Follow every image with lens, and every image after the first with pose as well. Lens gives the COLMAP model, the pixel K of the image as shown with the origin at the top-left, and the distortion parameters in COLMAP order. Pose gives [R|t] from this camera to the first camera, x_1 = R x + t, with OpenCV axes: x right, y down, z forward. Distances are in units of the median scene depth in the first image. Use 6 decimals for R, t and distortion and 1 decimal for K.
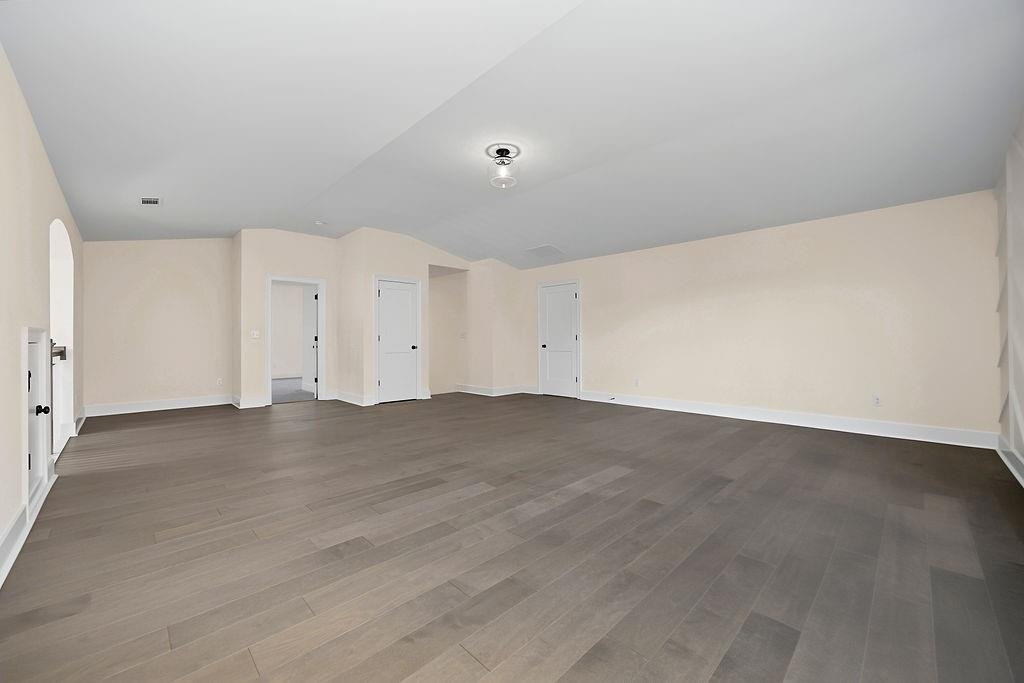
lens RADIAL K [[395.0, 0, 512.0], [0, 395.0, 341.5], [0, 0, 1]] dist [-0.001950, -0.000051]
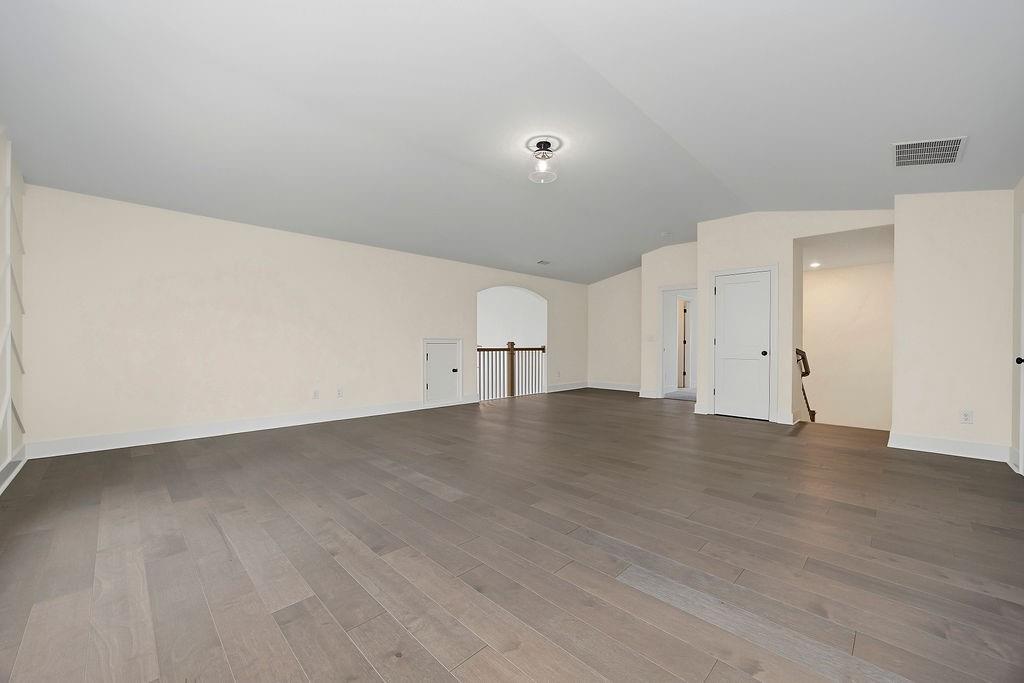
lens RADIAL K [[395.0, 0, 512.0], [0, 395.0, 341.5], [0, 0, 1]] dist [-0.001950, -0.000051]
pose [[0.008176, -0.002345, -0.999964, 1.215042], [-0.002540, 0.999994, -0.002365, -0.006317], [0.999963, 0.002559, 0.008170, 1.204115]]
